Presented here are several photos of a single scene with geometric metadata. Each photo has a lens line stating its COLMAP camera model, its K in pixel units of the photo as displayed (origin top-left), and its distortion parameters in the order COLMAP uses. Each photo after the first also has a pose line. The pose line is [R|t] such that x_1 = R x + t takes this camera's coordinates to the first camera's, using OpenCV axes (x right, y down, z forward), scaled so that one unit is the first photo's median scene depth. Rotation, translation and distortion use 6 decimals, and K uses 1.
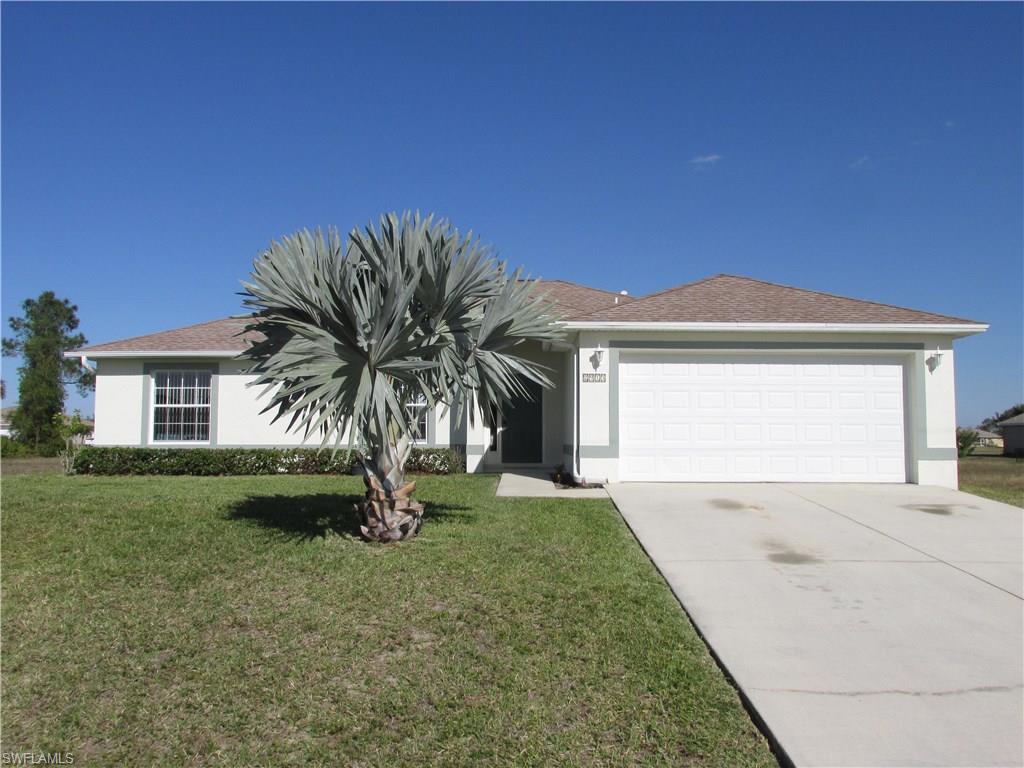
lens RADIAL K [[854.7, 0, 508.6], [0, 854.7, 379.6], [0, 0, 1]] dist [-0.035720, 0.021519]
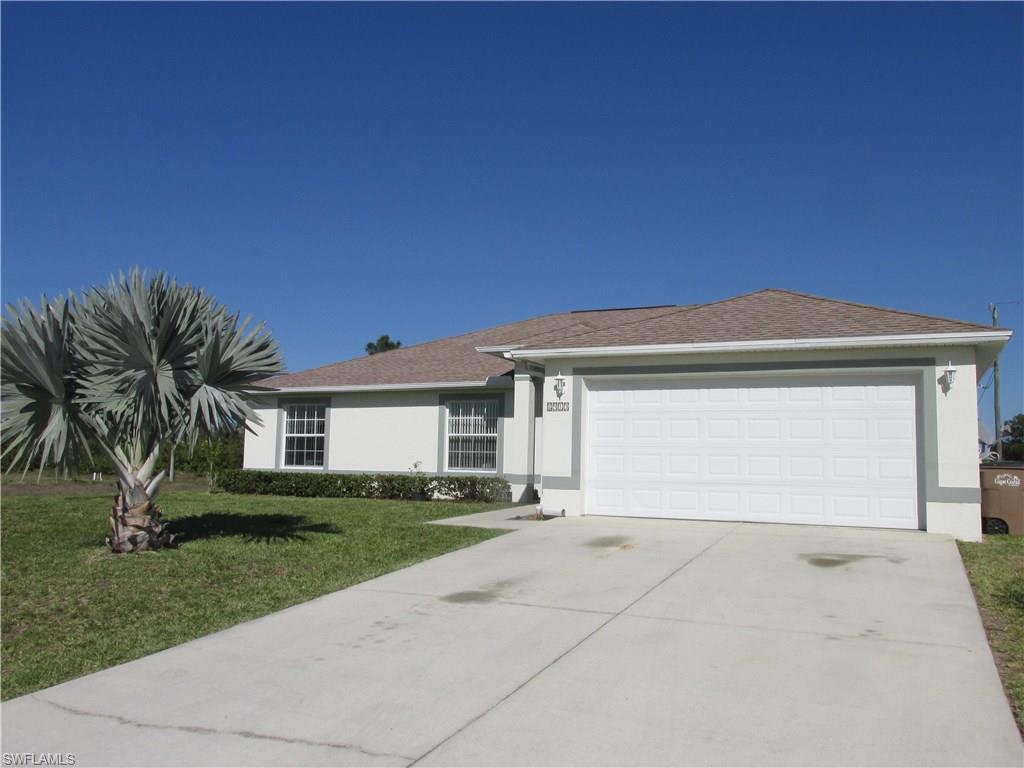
lens RADIAL K [[854.7, 0, 501.2], [0, 854.7, 387.9], [0, 0, 1]] dist [-0.035720, 0.021519]
pose [[0.908035, -0.023501, -0.418234, 0.446093], [0.013364, 0.999542, -0.027152, 0.002219], [0.418681, 0.019066, 0.907933, 0.089129]]
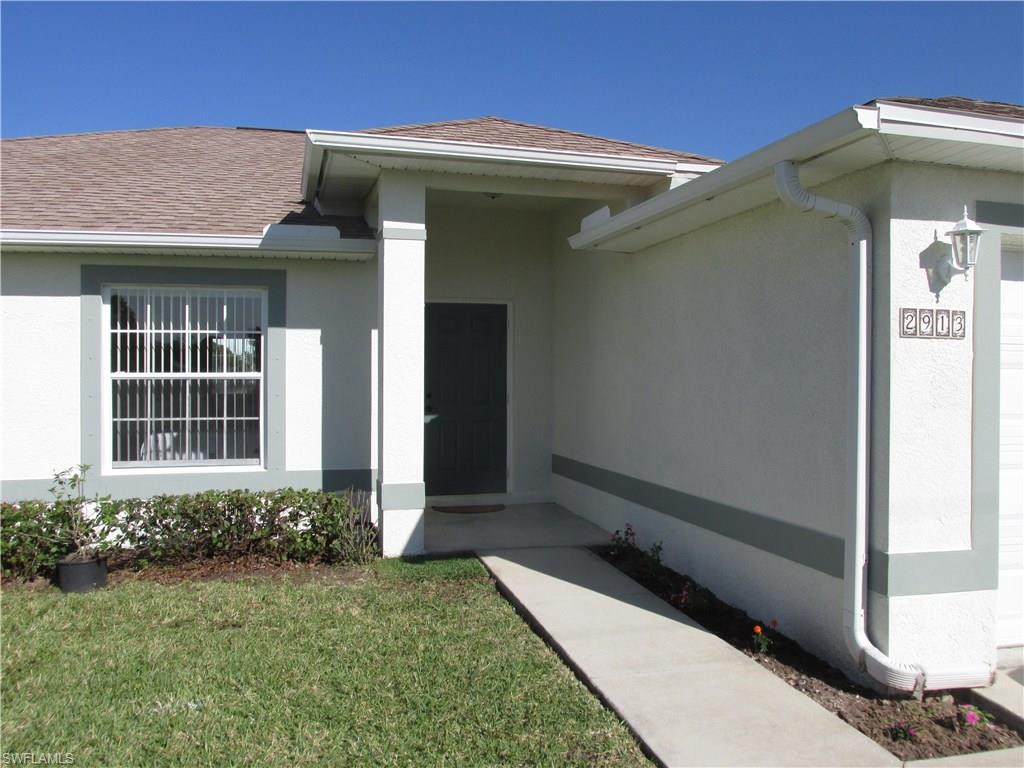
lens RADIAL K [[854.7, 0, 515.5], [0, 854.7, 382.3], [0, 0, 1]] dist [-0.035720, 0.021519]
pose [[0.962917, -0.004398, 0.269763, -0.115297], [-0.018878, 0.996318, 0.083626, -0.003538], [-0.269138, -0.085618, 0.959289, 0.752581]]
